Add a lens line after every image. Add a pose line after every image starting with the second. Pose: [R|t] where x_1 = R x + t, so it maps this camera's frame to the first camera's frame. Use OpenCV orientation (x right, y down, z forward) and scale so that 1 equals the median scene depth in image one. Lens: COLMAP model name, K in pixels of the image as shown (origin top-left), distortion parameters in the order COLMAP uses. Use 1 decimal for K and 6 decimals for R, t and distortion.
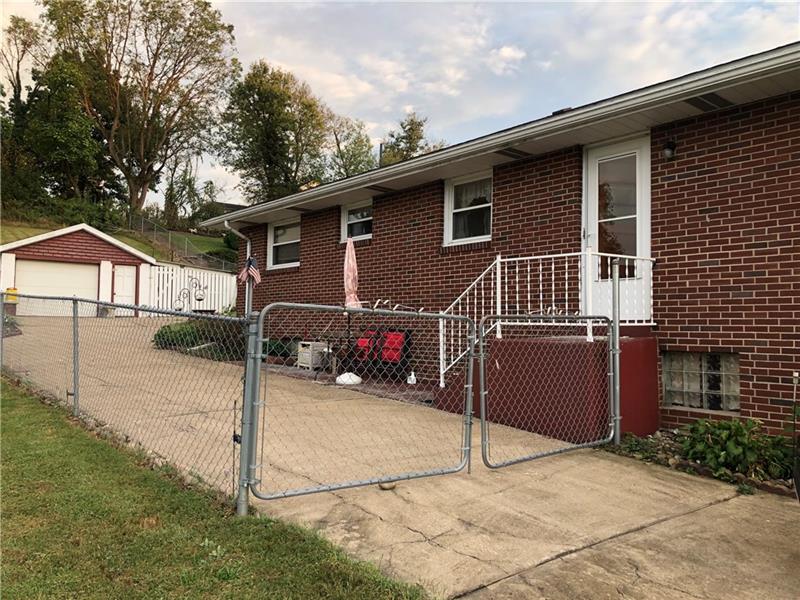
lens RADIAL K [[657.8, 0, 397.9], [0, 657.8, 295.8], [0, 0, 1]] dist [0.047612, -0.041493]
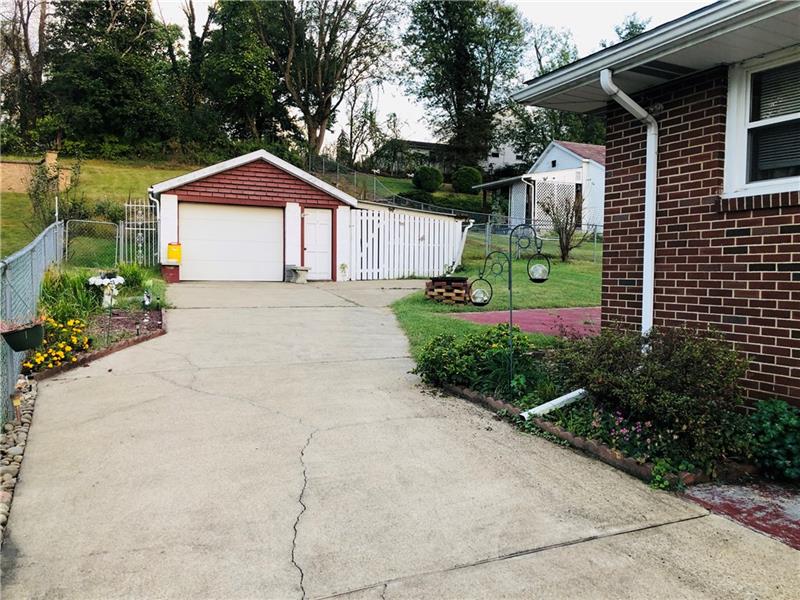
lens RADIAL K [[657.8, 0, 403.3], [0, 657.8, 304.0], [0, 0, 1]] dist [0.047612, -0.041493]
pose [[0.972148, 0.011816, -0.234069, -0.060235], [0.010486, 0.995535, 0.093807, -0.003611], [0.234133, -0.093648, 0.967684, 0.127044]]
